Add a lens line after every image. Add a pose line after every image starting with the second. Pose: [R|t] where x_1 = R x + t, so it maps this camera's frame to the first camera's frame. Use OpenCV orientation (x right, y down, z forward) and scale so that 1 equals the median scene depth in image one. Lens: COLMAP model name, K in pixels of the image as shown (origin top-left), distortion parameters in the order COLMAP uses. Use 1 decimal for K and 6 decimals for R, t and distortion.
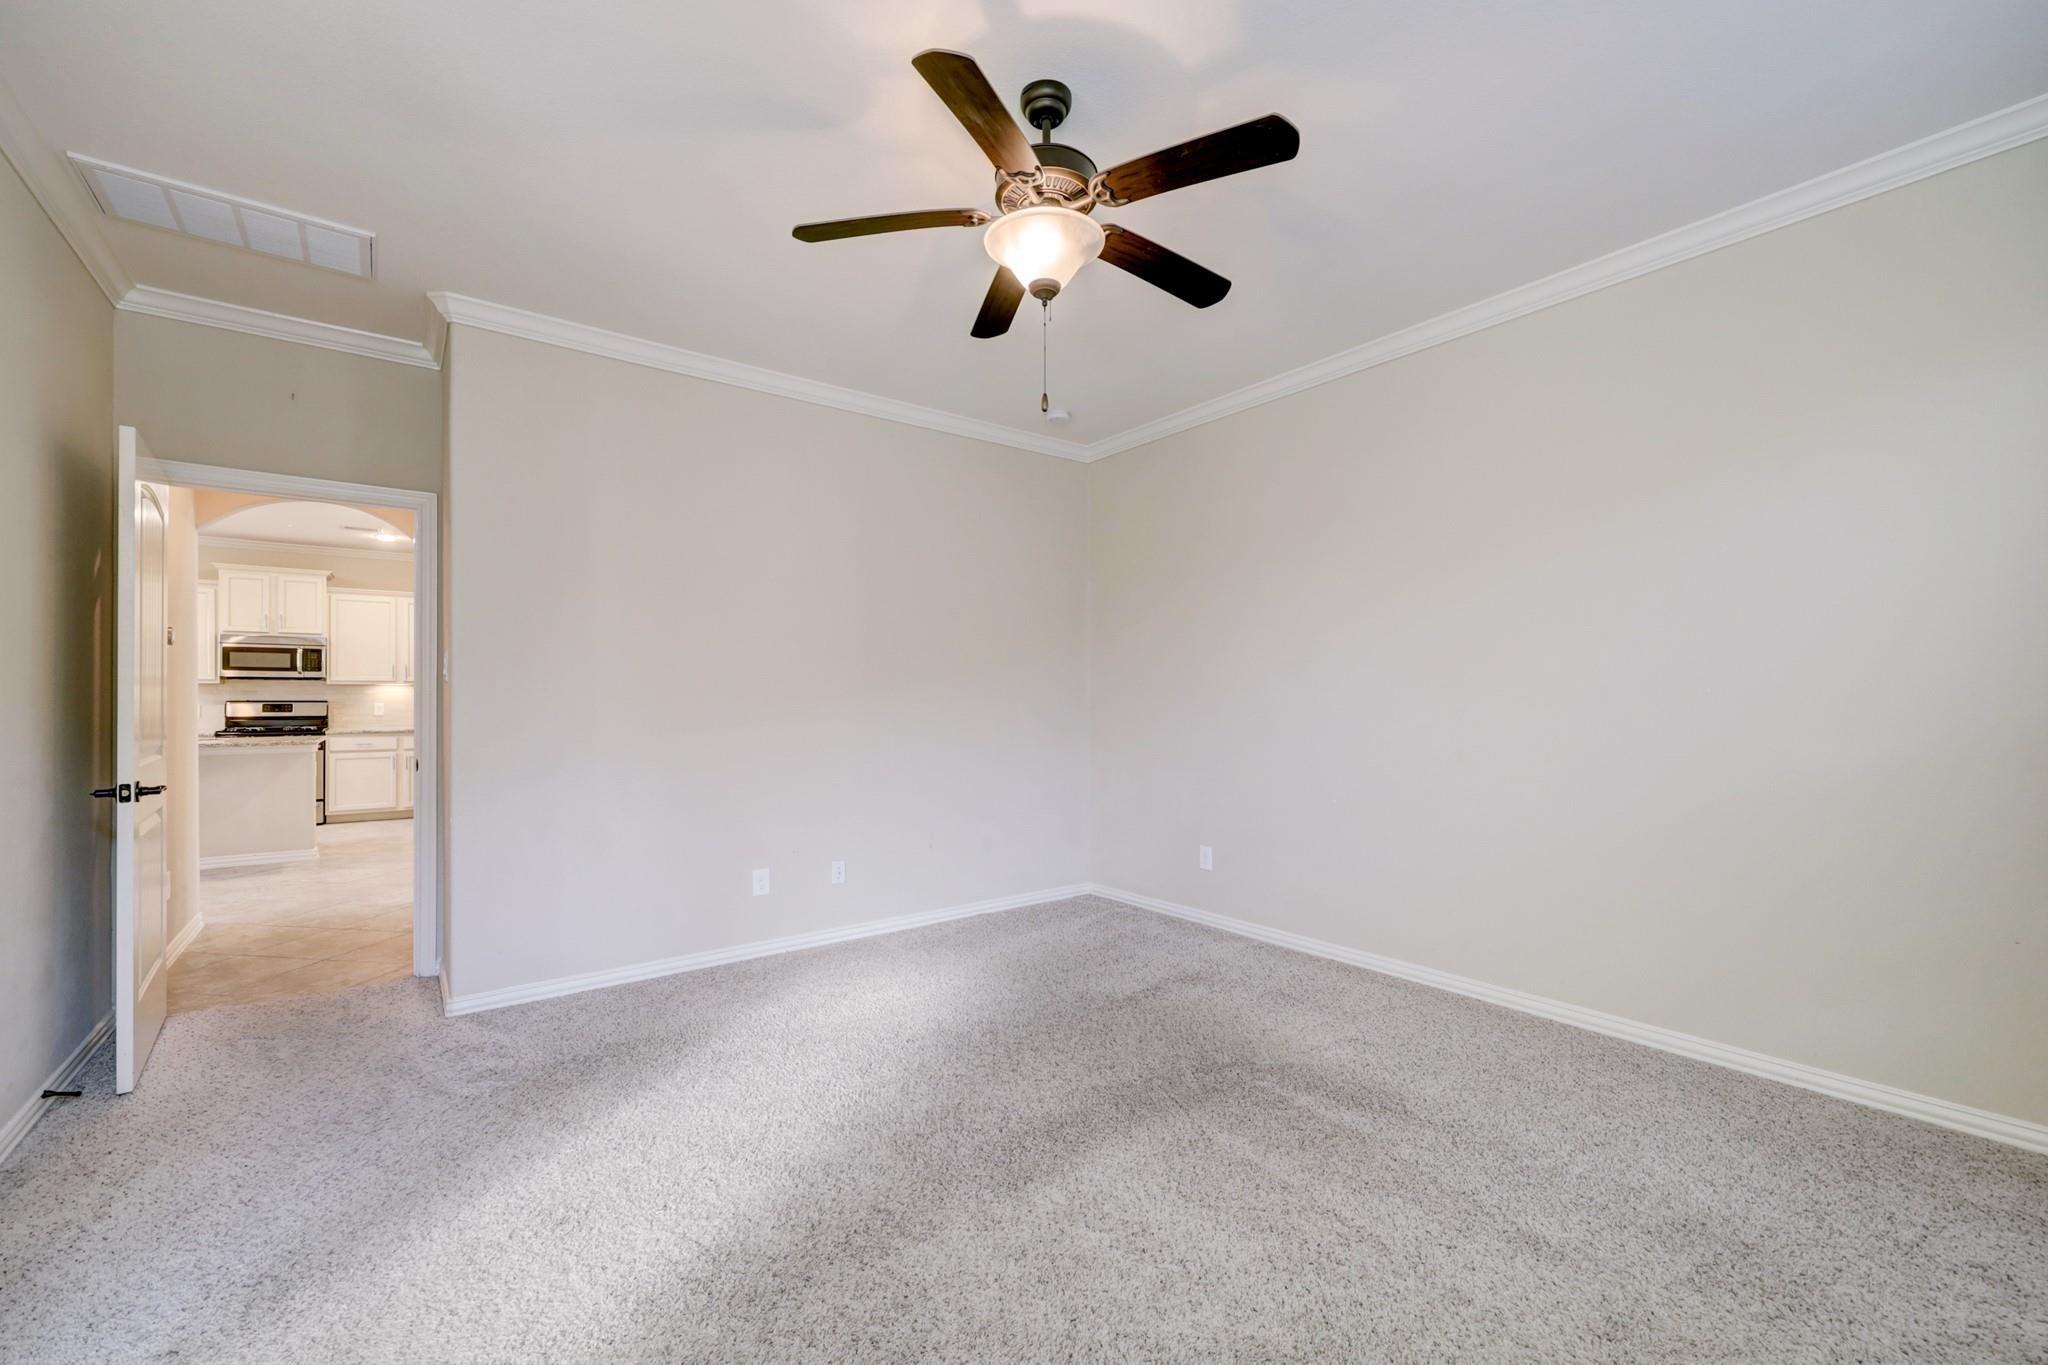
lens RADIAL K [[823.8, 0, 1025.1], [0, 823.8, 686.2], [0, 0, 1]] dist [-0.003117, 0.000001]
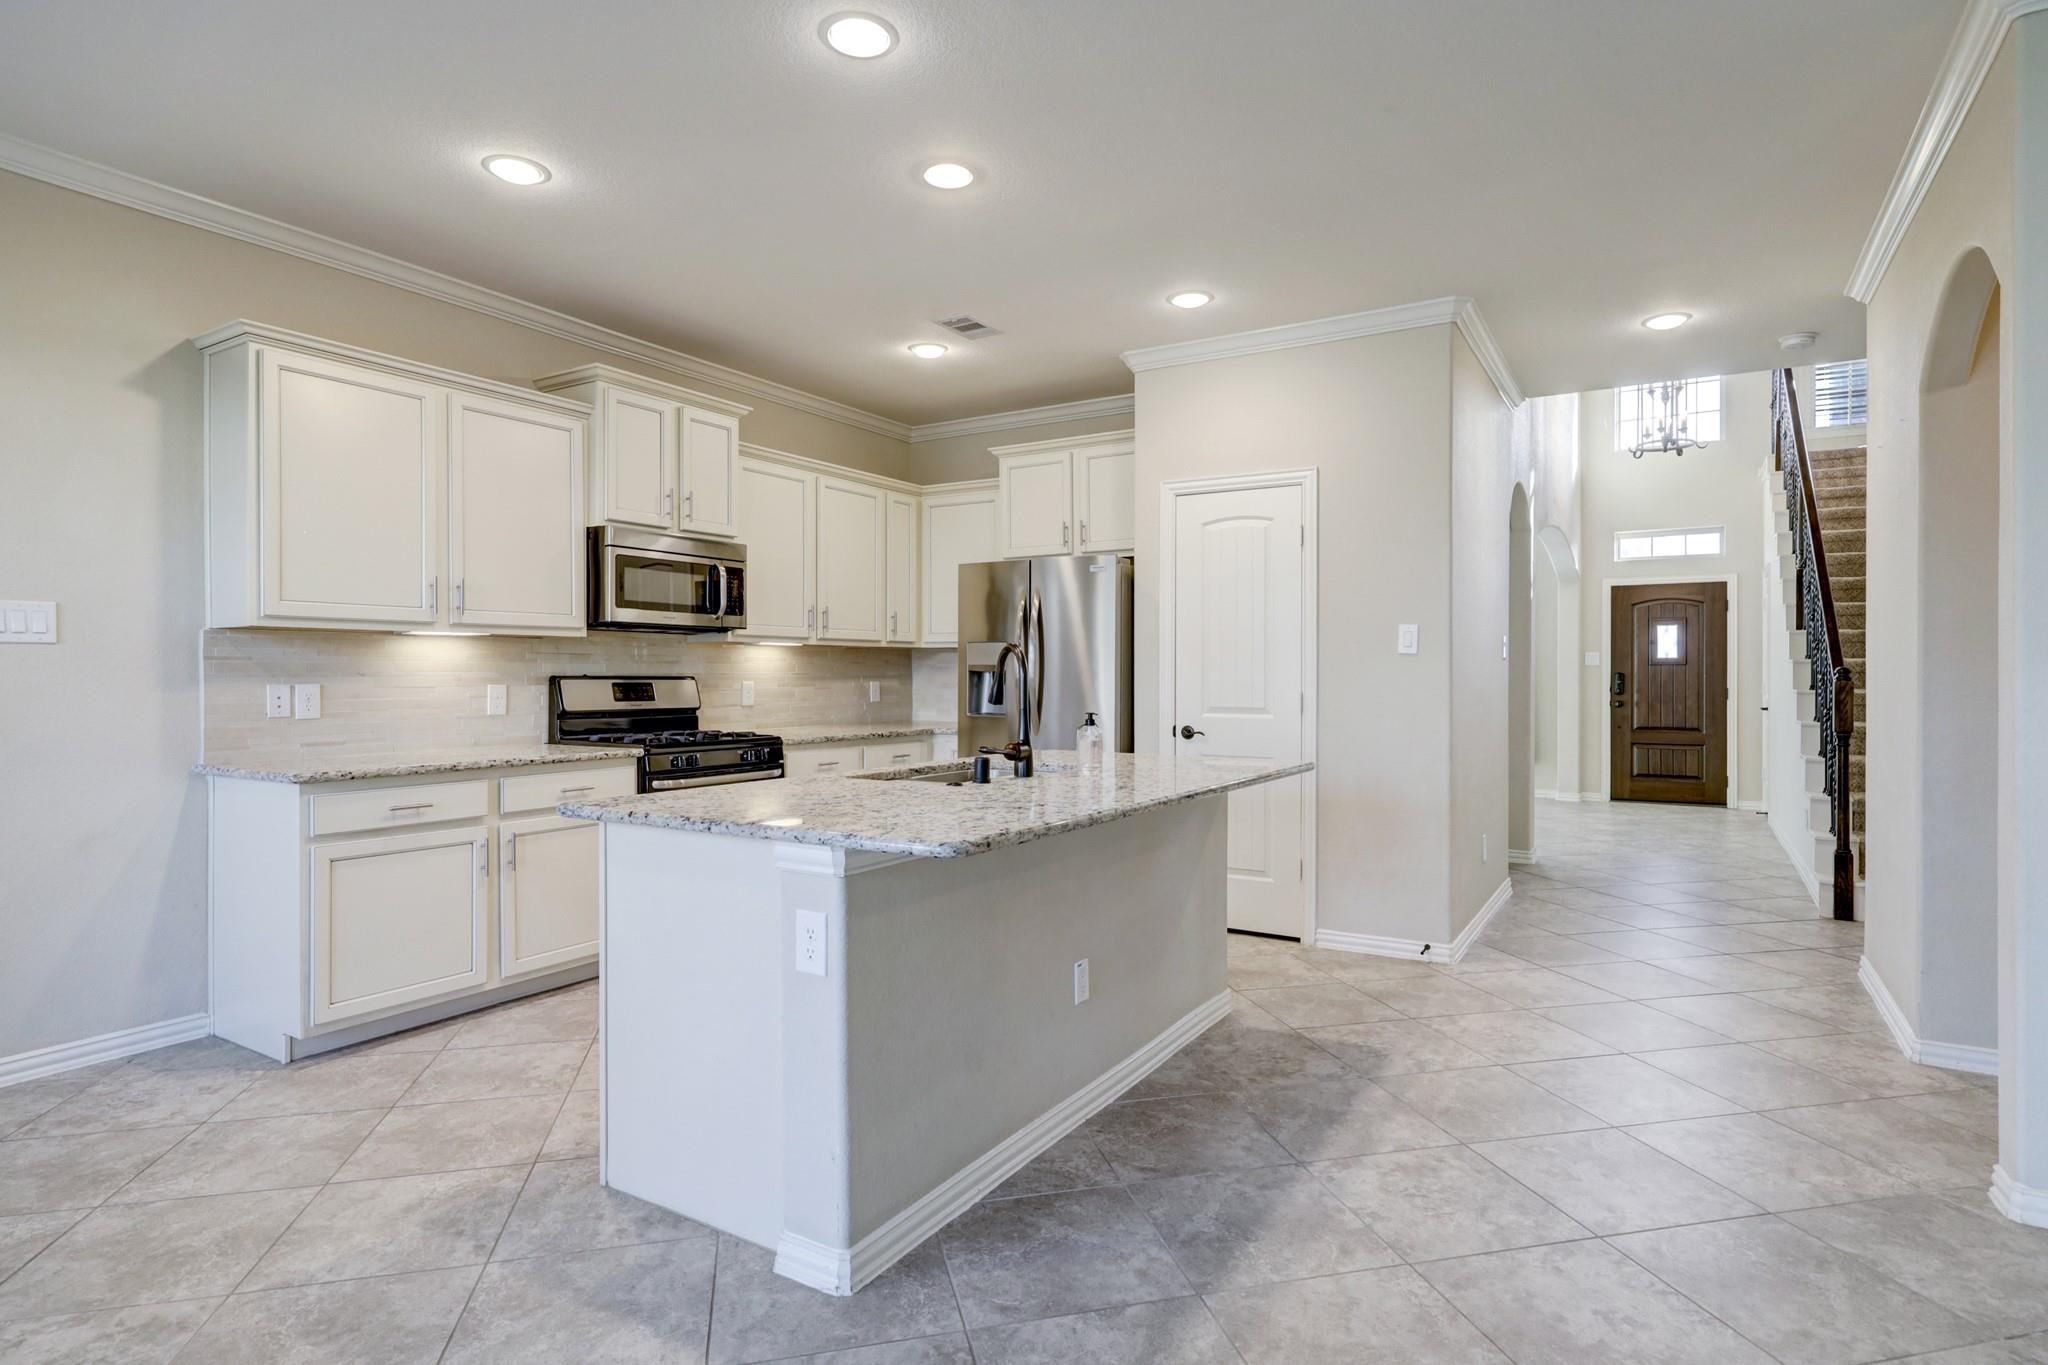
lens RADIAL K [[1078.5, 0, 1020.6], [0, 1078.5, 679.8], [0, 0, 1]] dist [0.006659, 0.000284]
pose [[0.933005, 0.005522, 0.359821, -0.938696], [-0.012705, 0.999764, 0.017602, 0.006136], [-0.359639, -0.020994, 0.932855, 0.357704]]
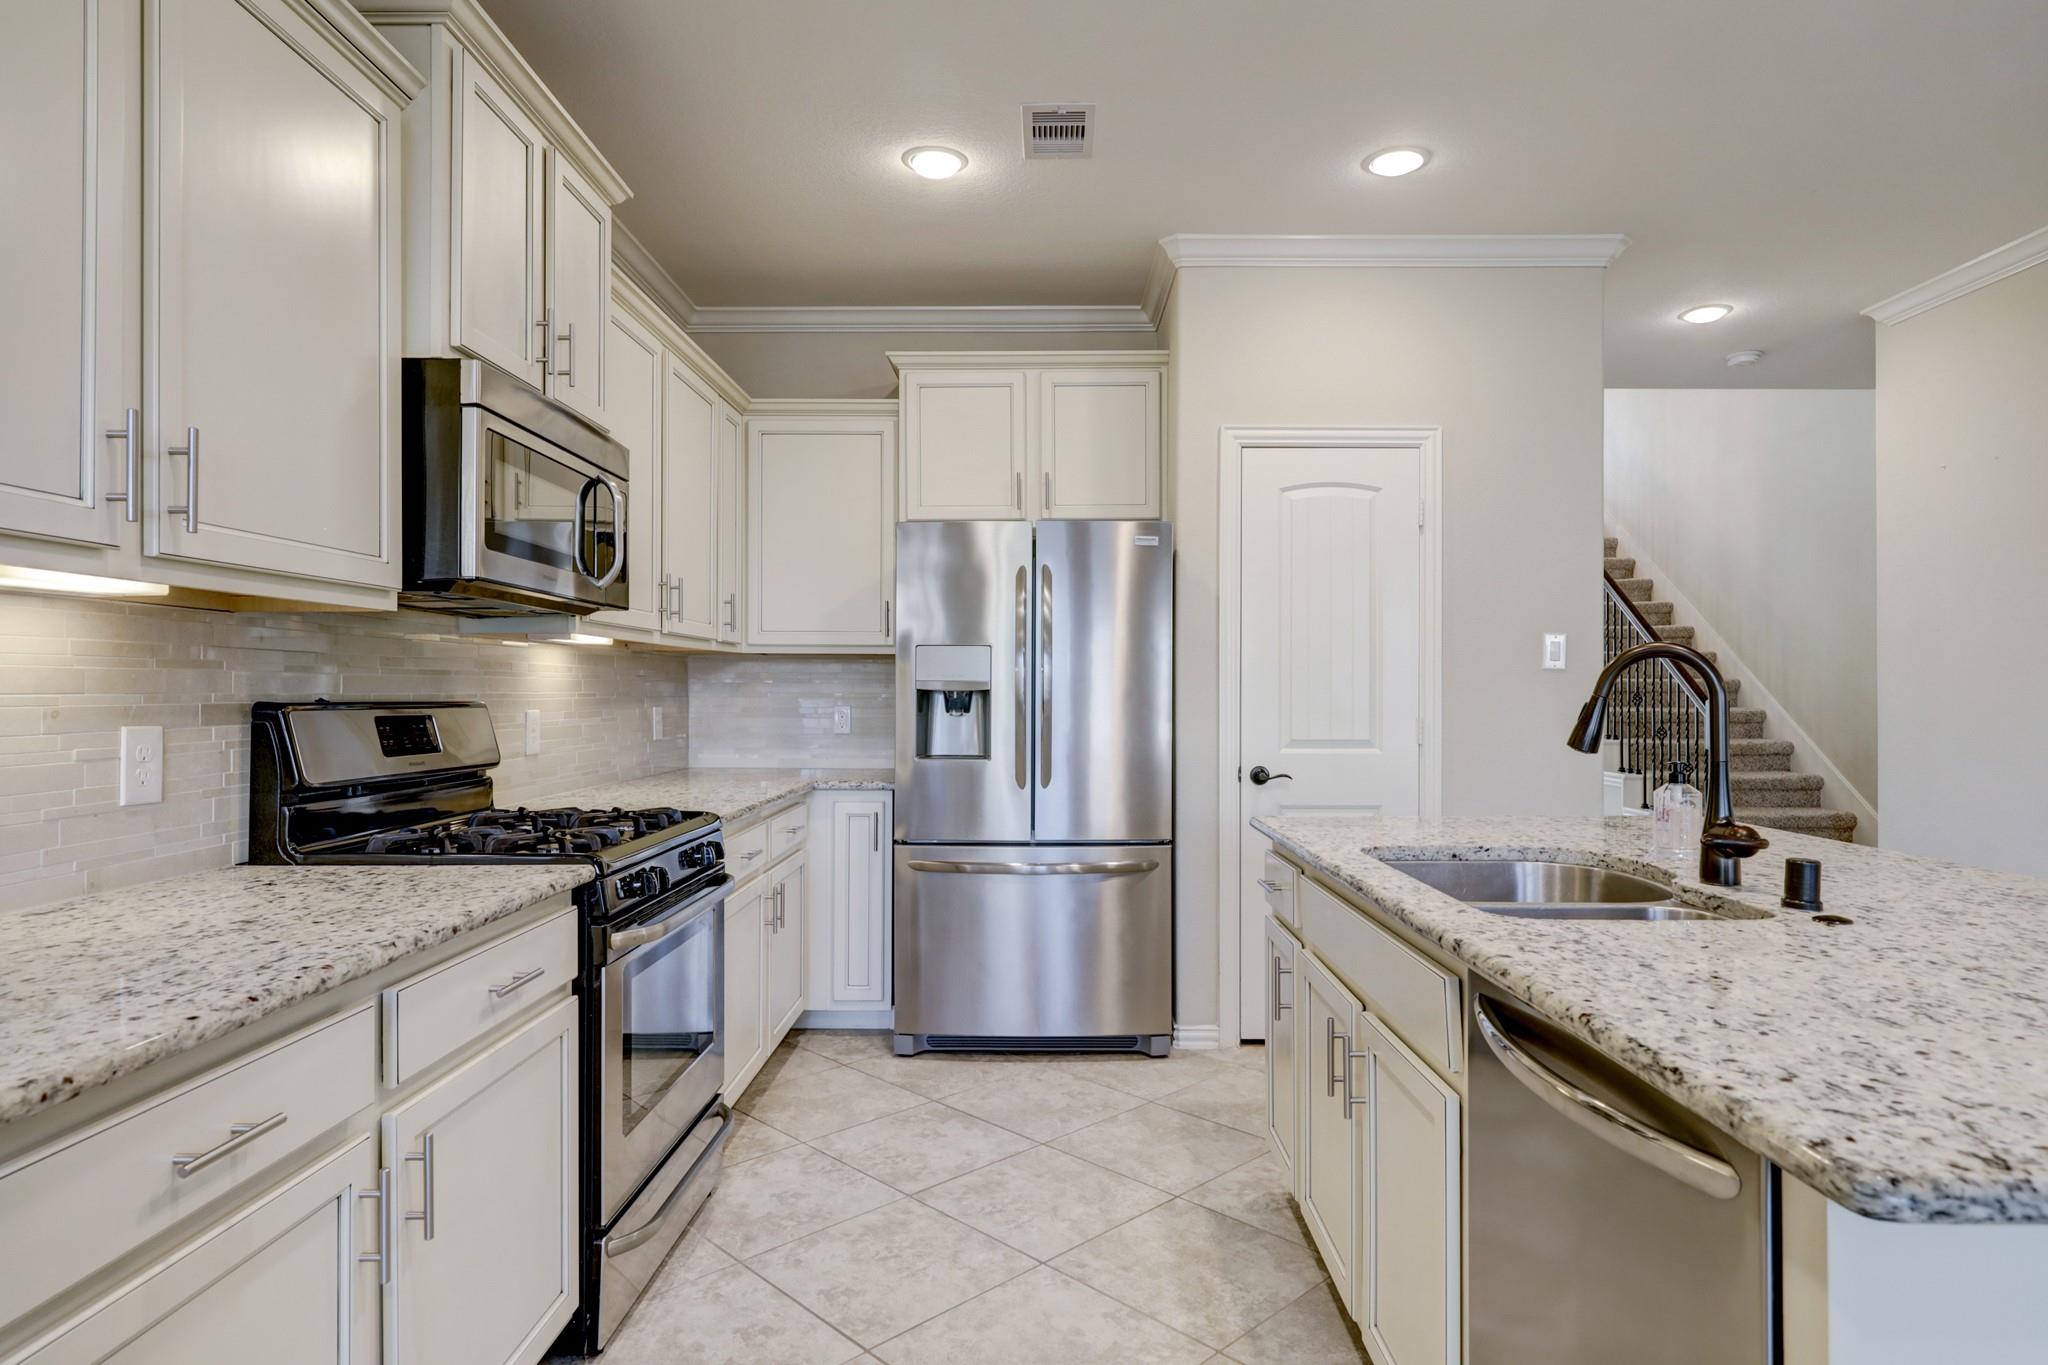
lens RADIAL K [[1146.7, 0, 1034.2], [0, 1146.7, 687.4], [0, 0, 1]] dist [0.000393, -0.000507]
pose [[0.610225, 0.010426, 0.792160, -1.064108], [-0.017631, 0.999844, 0.000422, 0.010895], [-0.792032, -0.014224, 0.610314, 0.694760]]
